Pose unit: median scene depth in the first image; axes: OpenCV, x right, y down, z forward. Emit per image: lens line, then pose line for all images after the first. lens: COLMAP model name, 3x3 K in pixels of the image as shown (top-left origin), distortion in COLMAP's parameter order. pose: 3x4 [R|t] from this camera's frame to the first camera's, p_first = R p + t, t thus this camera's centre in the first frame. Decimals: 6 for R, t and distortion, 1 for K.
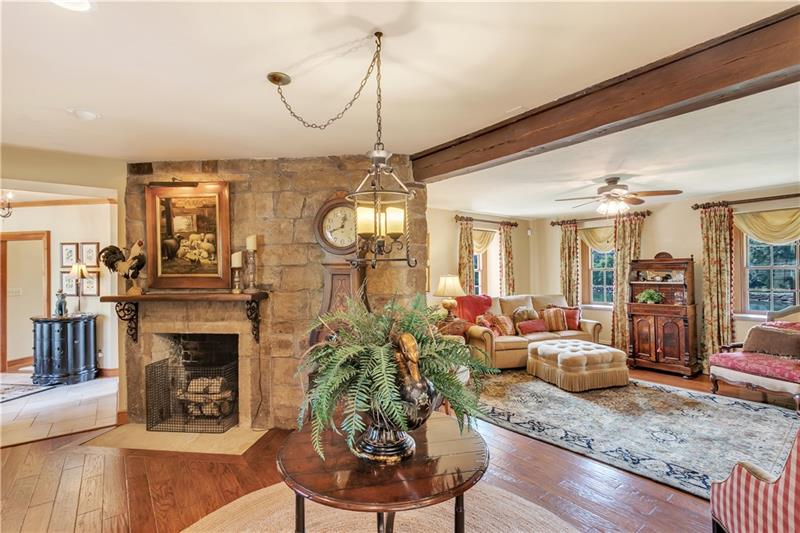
lens RADIAL K [[379.6, 0, 397.4], [0, 379.6, 266.7], [0, 0, 1]] dist [0.000312, 0.000141]
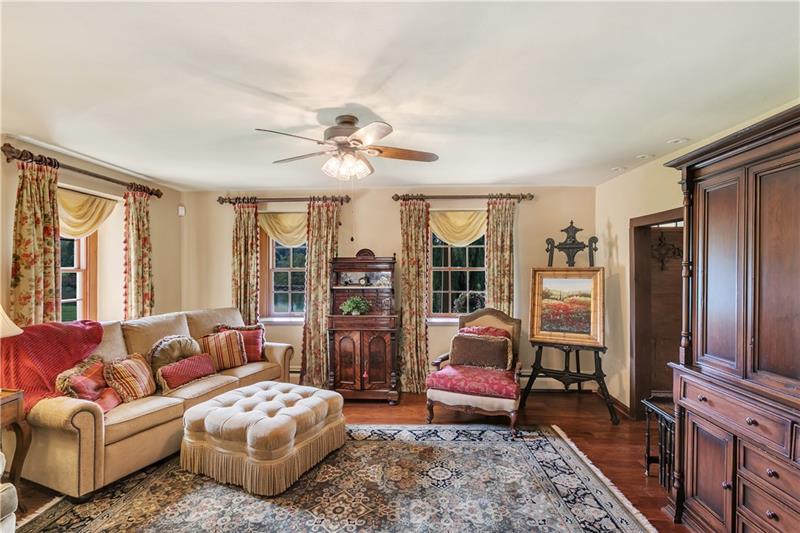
lens RADIAL K [[379.6, 0, 397.4], [0, 379.6, 266.7], [0, 0, 1]] dist [0.000312, 0.000141]
pose [[0.640909, 0.010882, 0.767540, 0.133156], [-0.013814, 0.999901, -0.002642, 0.000574], [-0.767492, -0.008909, 0.640996, 0.452422]]
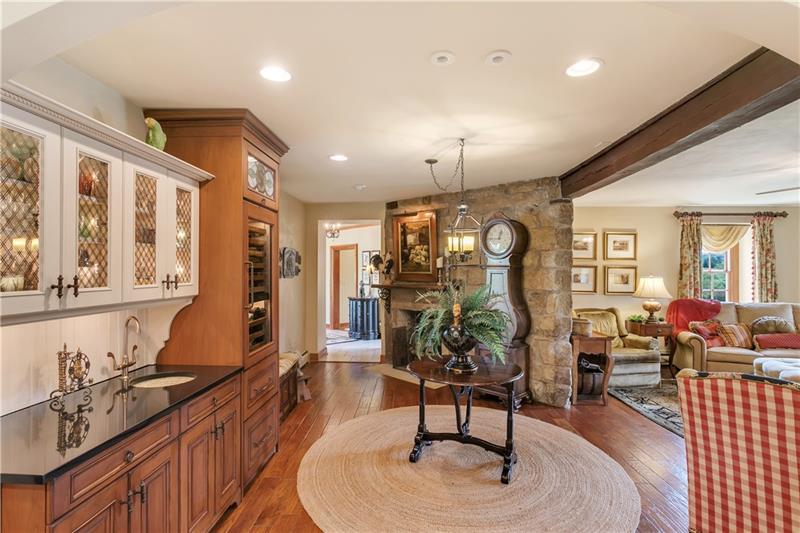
lens RADIAL K [[401.2, 0, 400.0], [0, 401.2, 266.5], [0, 0, 1]] dist [0.004362, 0.000958]
pose [[0.780289, 0.004313, -0.625405, 0.295903], [-0.002087, 0.999989, 0.004293, -0.006149], [0.625416, -0.002045, 0.780289, -0.216156]]
